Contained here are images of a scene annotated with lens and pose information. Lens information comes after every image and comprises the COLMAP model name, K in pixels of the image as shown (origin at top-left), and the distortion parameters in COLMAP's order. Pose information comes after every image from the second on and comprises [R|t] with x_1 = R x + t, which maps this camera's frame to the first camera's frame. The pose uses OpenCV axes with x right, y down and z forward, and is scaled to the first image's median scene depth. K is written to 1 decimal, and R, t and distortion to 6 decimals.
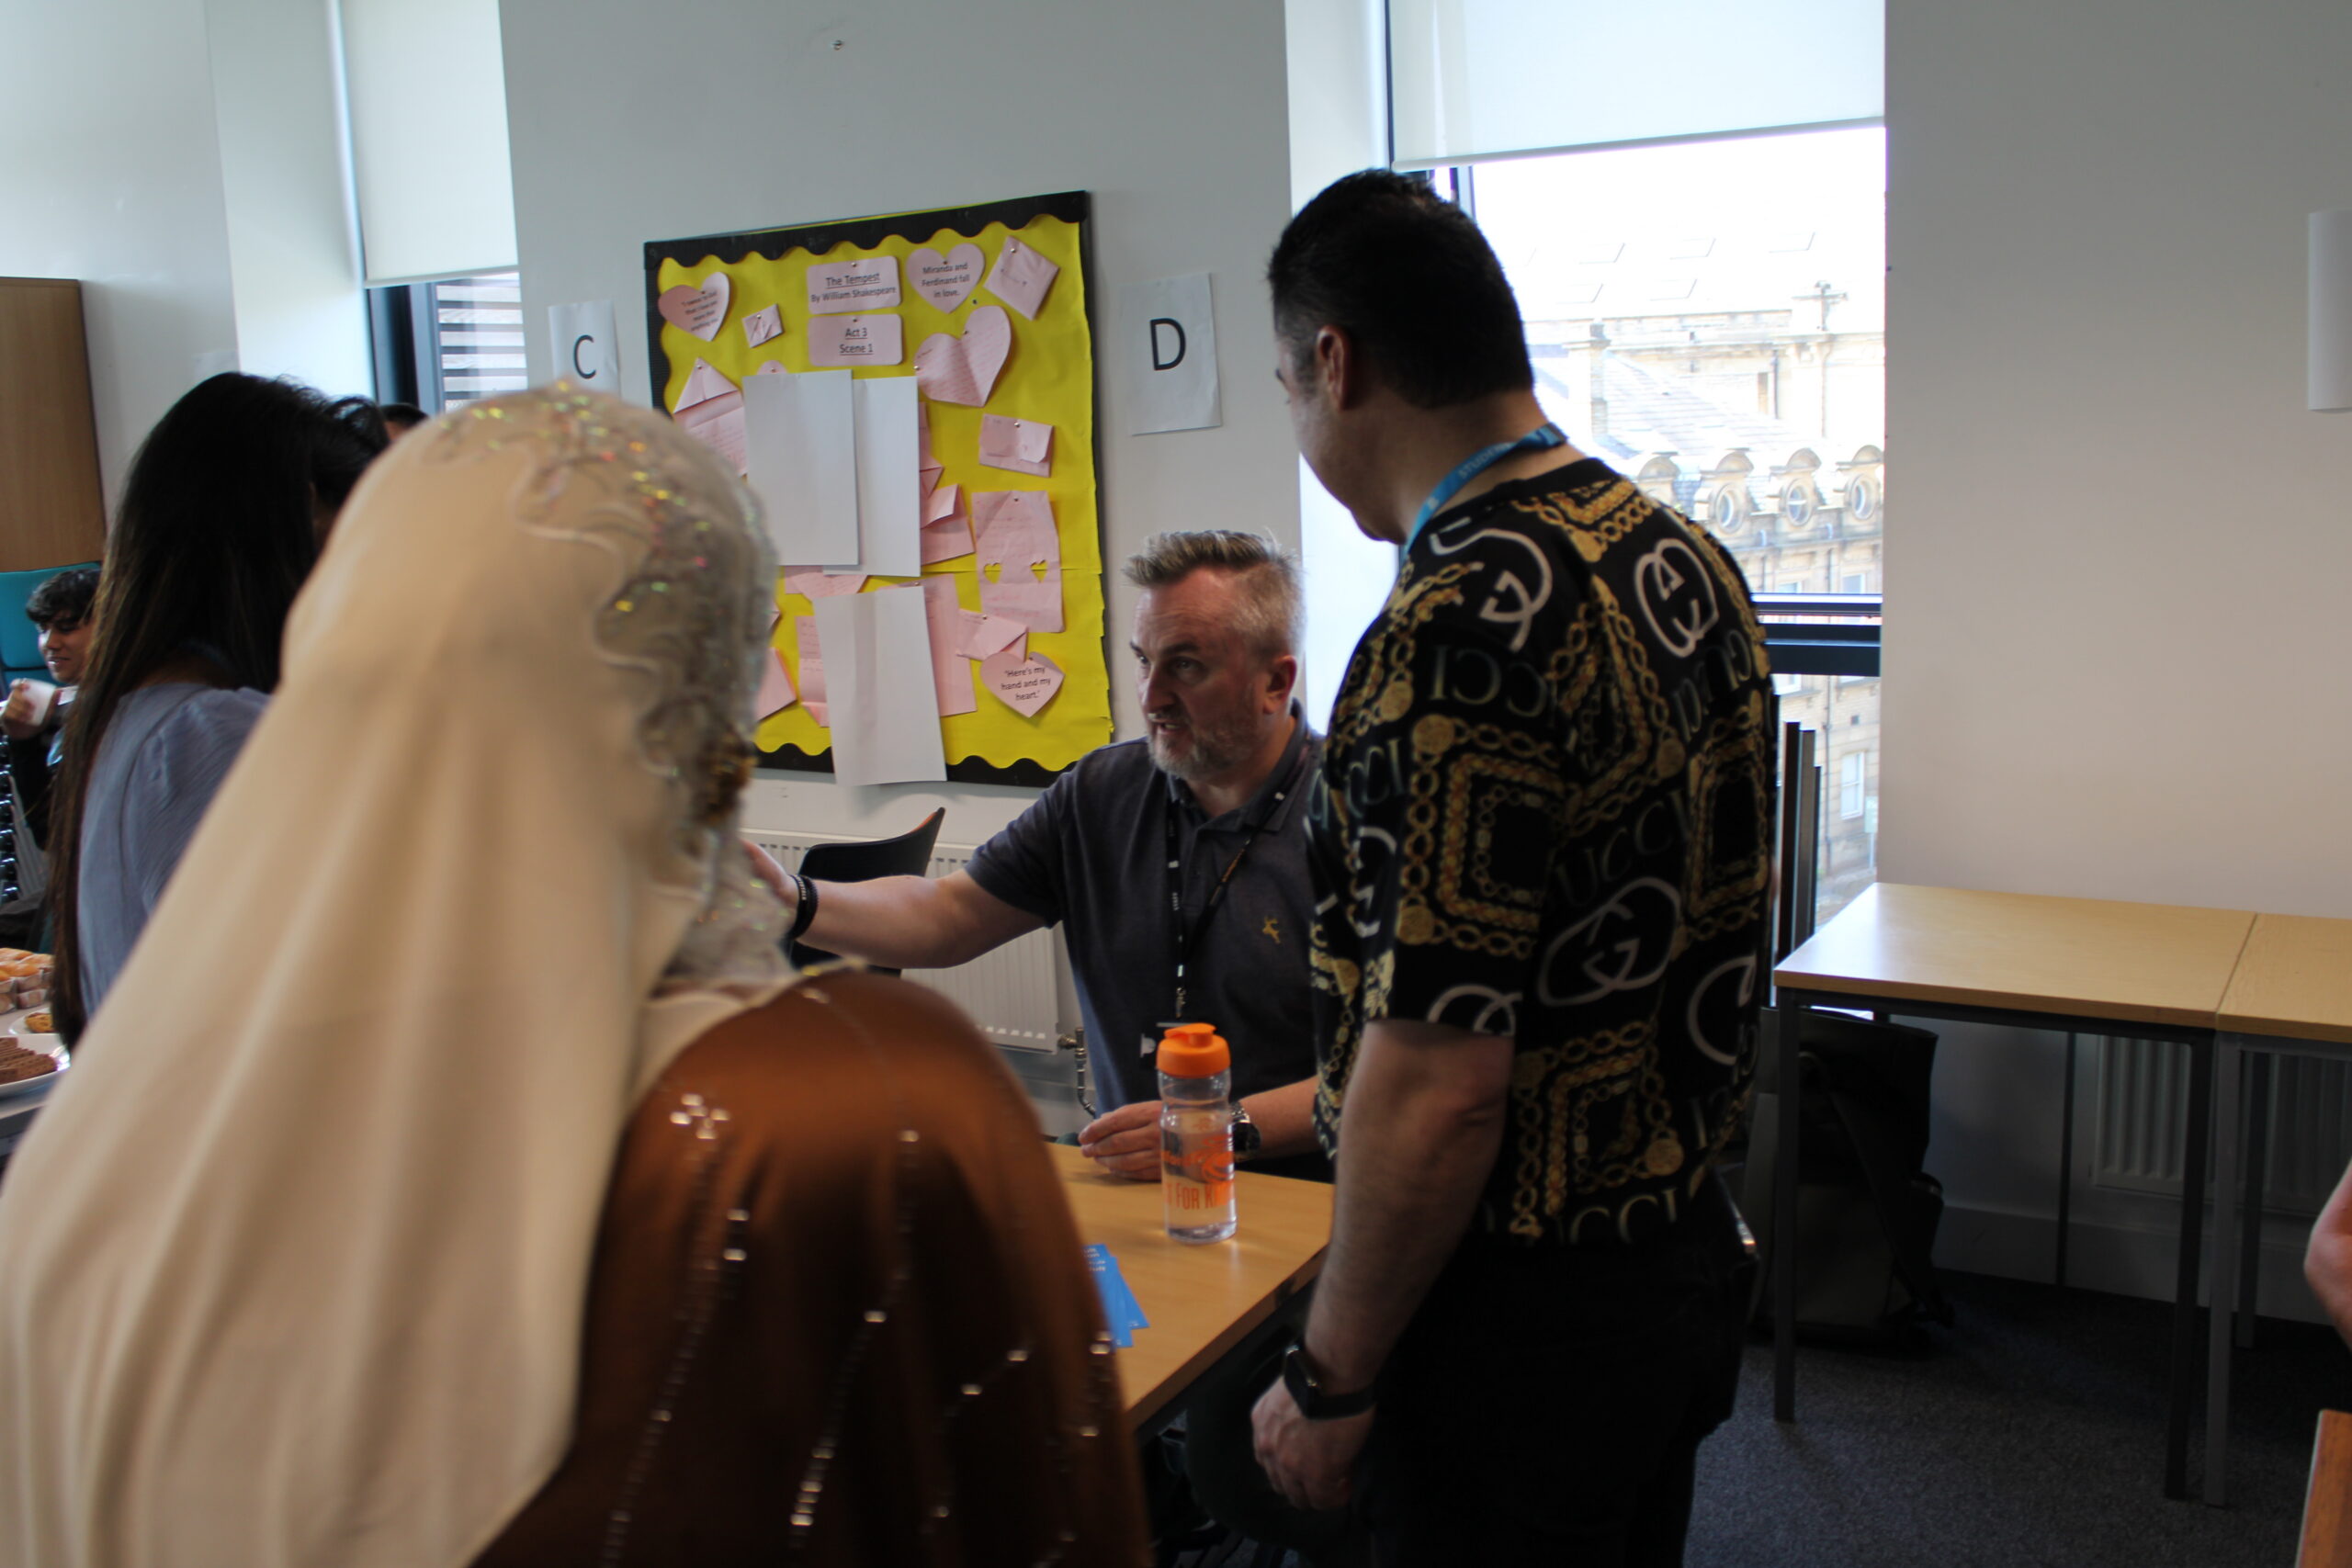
lens RADIAL K [[2129.4, 0, 1178.4], [0, 2129.4, 797.0], [0, 0, 1]] dist [-0.112593, 0.079679]
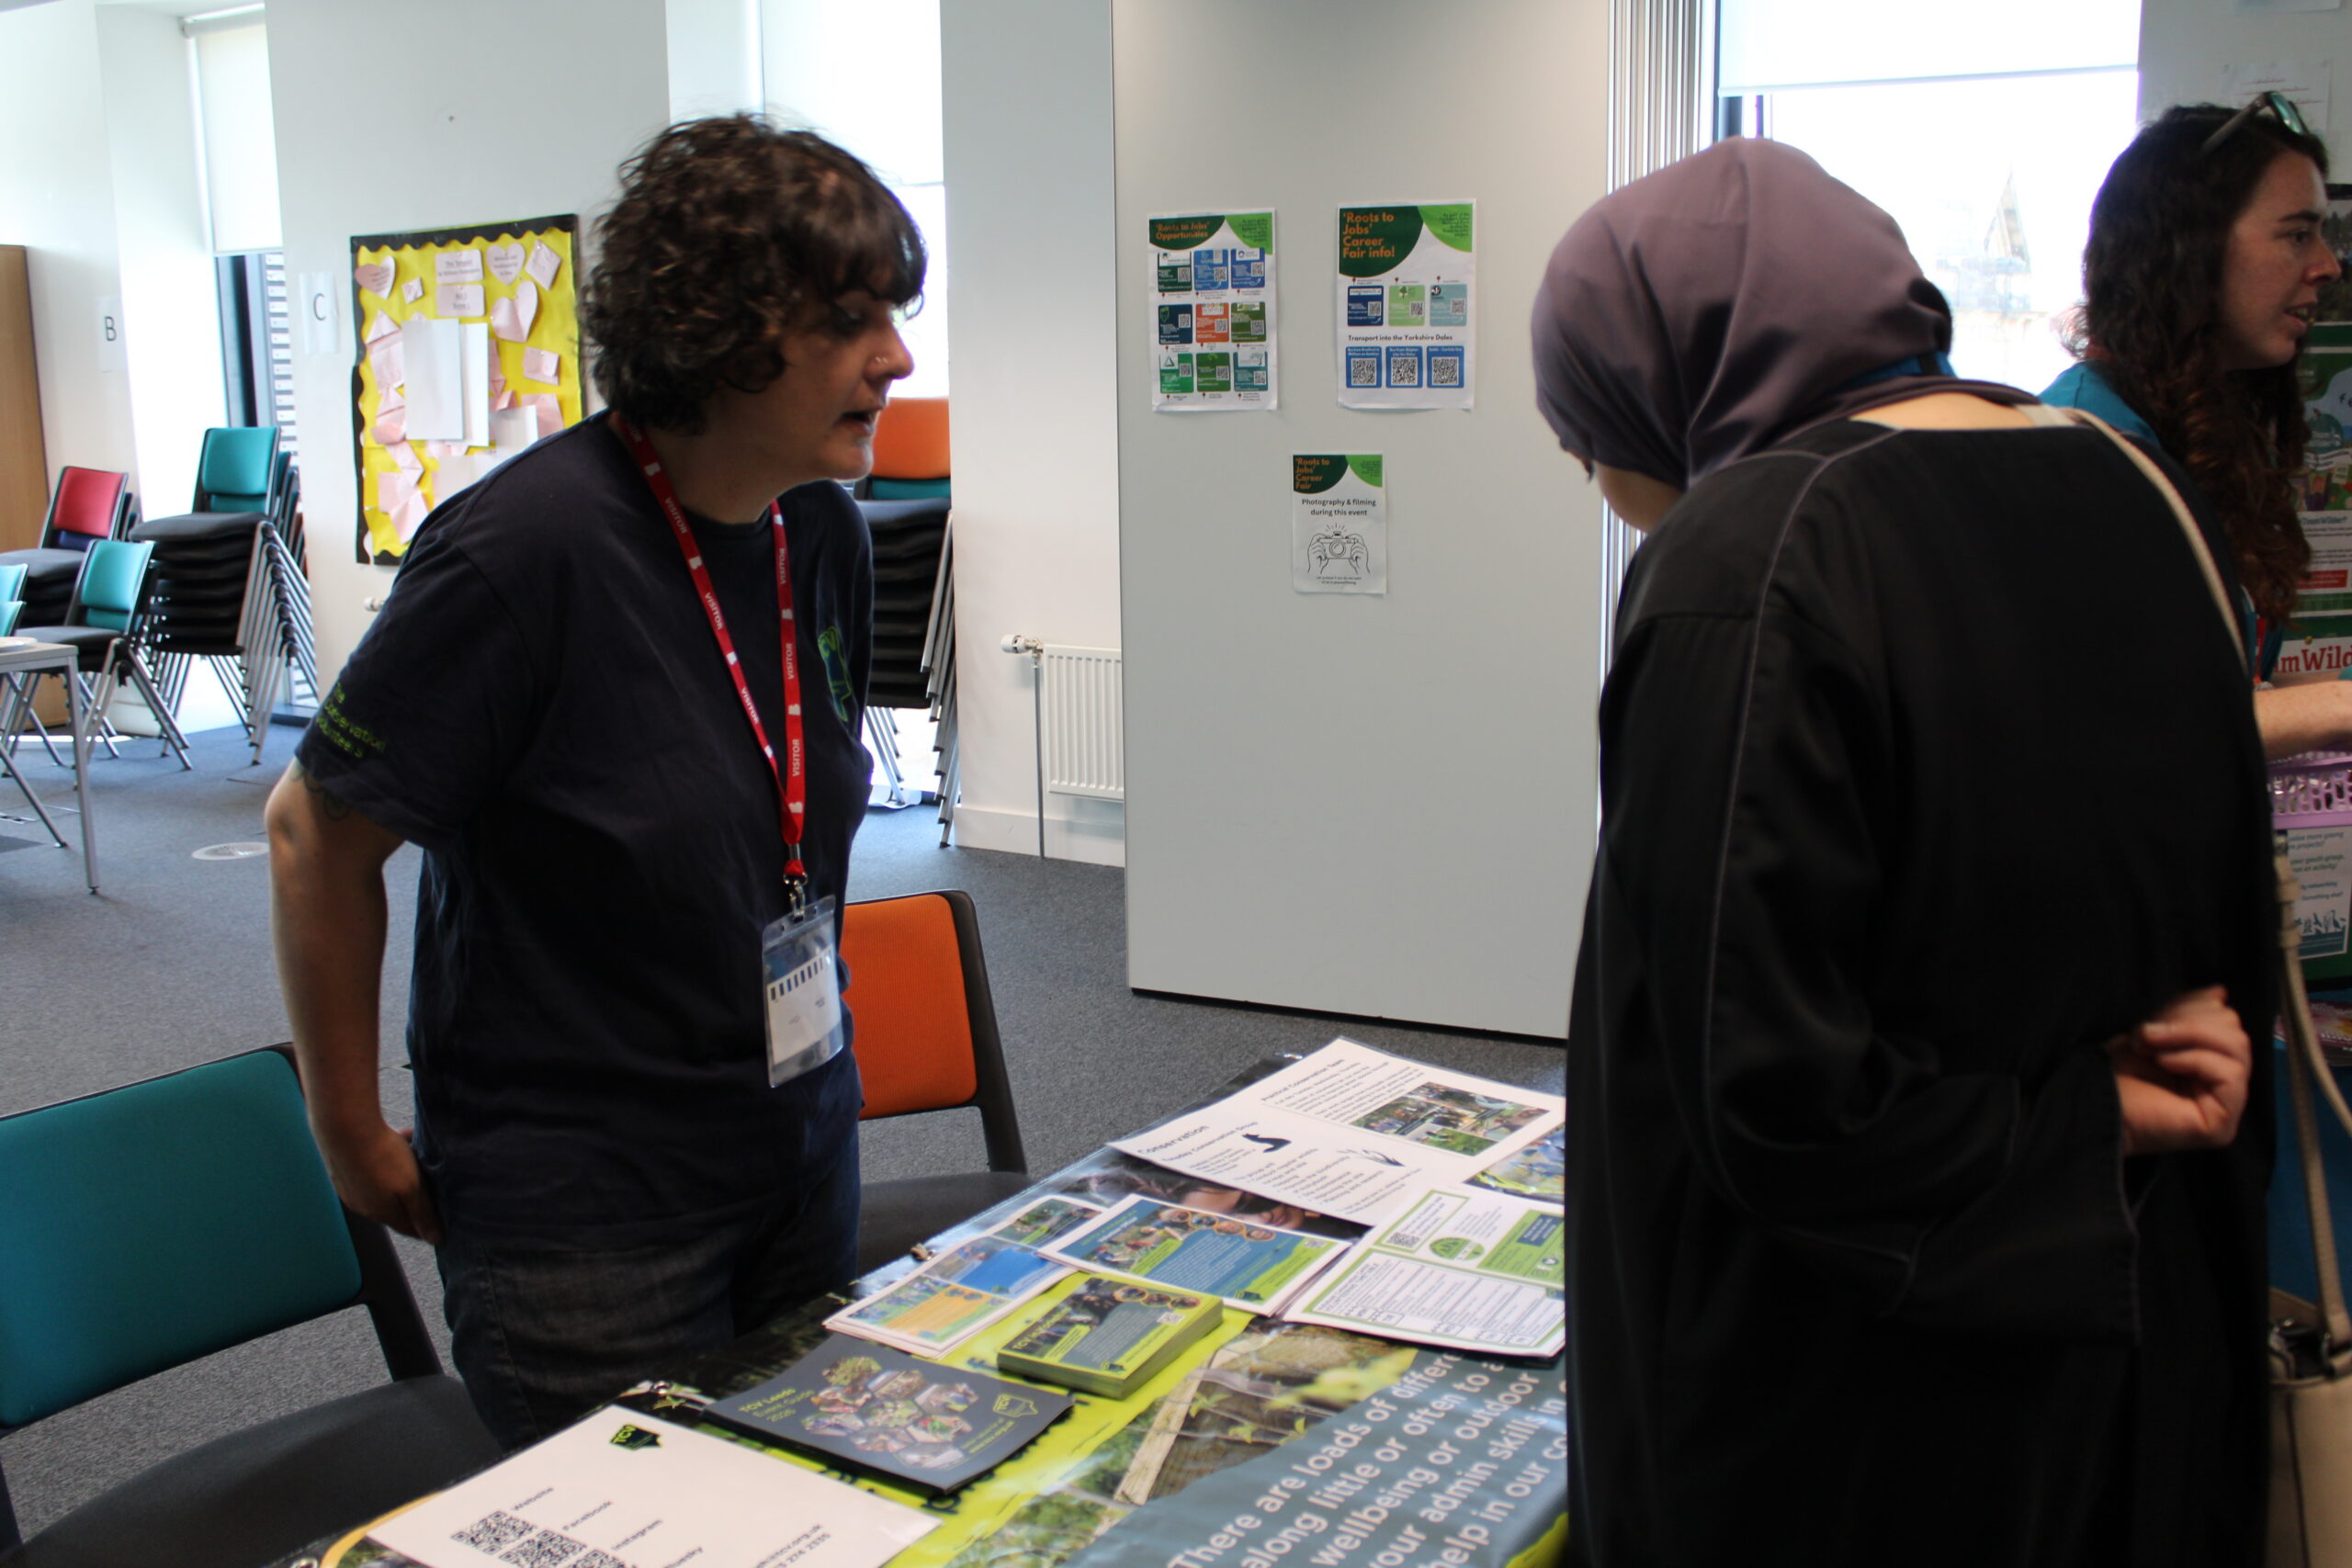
lens RADIAL K [[2129.4, 0, 1166.6], [0, 2129.4, 791.9], [0, 0, 1]] dist [-0.112593, 0.079679]
pose [[0.998652, 0.039220, -0.033996, 0.471797], [-0.038947, 0.999204, 0.008645, 0.130530], [0.034308, -0.007310, 0.999385, -0.612129]]
